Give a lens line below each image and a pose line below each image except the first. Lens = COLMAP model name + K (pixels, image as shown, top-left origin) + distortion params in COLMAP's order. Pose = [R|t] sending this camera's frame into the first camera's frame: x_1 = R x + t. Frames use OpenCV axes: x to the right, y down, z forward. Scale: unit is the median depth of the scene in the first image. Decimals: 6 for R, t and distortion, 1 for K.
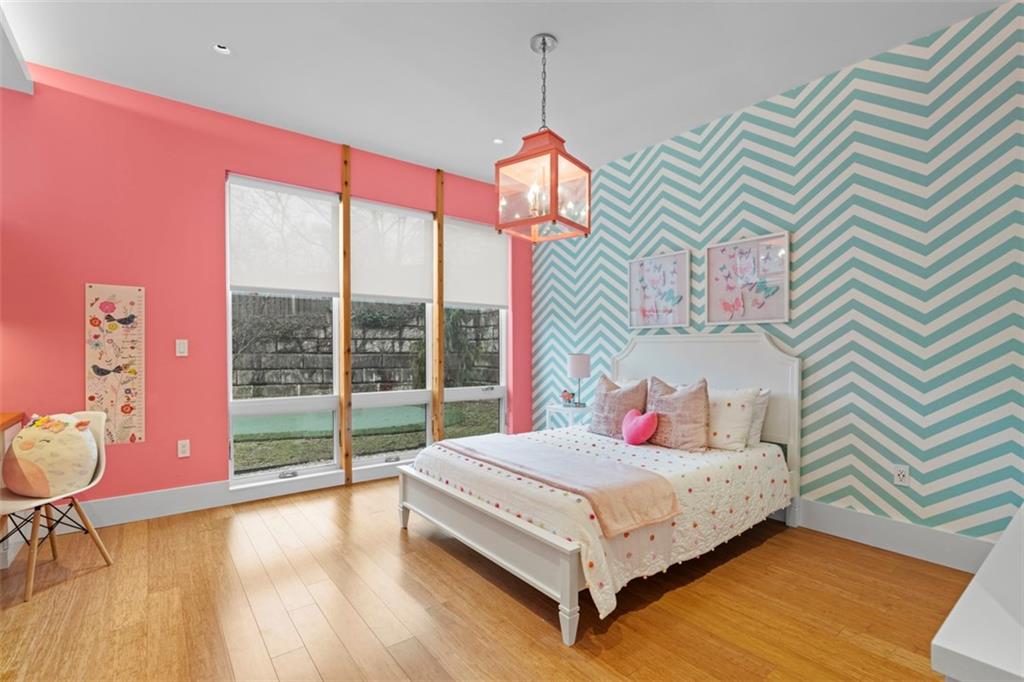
lens RADIAL K [[467.4, 0, 510.6], [0, 467.4, 346.2], [0, 0, 1]] dist [-0.002590, -0.000006]
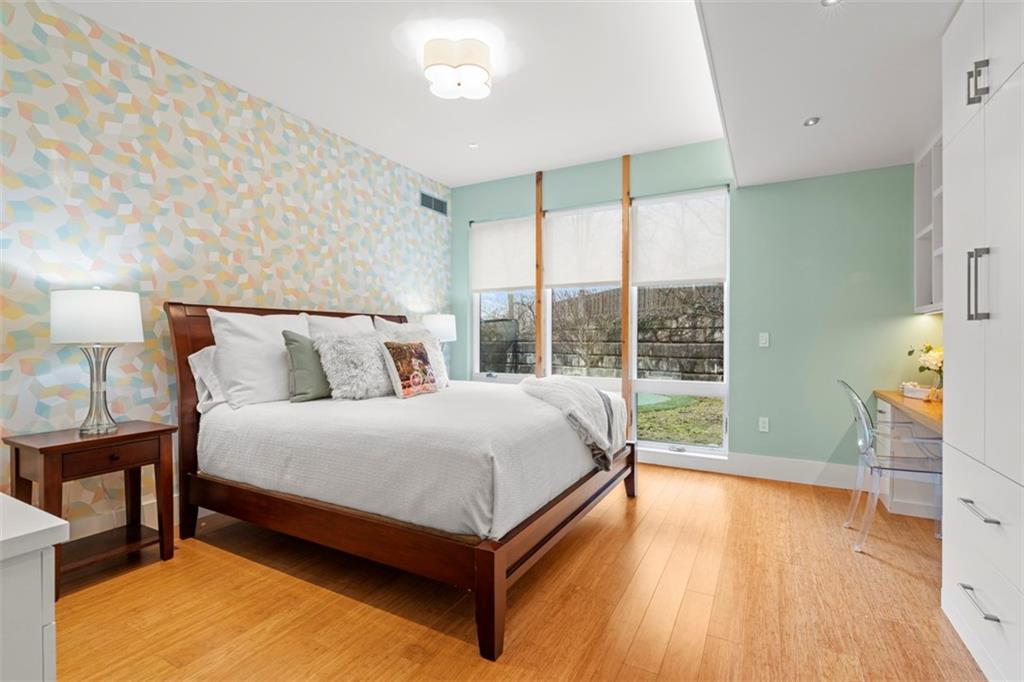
lens RADIAL K [[467.4, 0, 512.1], [0, 467.4, 341.0], [0, 0, 1]] dist [-0.002590, -0.000006]
pose [[0.406755, 0.000205, -0.913537, 0.408428], [0.003667, 0.999992, 0.001857, 0.008536], [0.913530, -0.004106, 0.406751, 0.244410]]
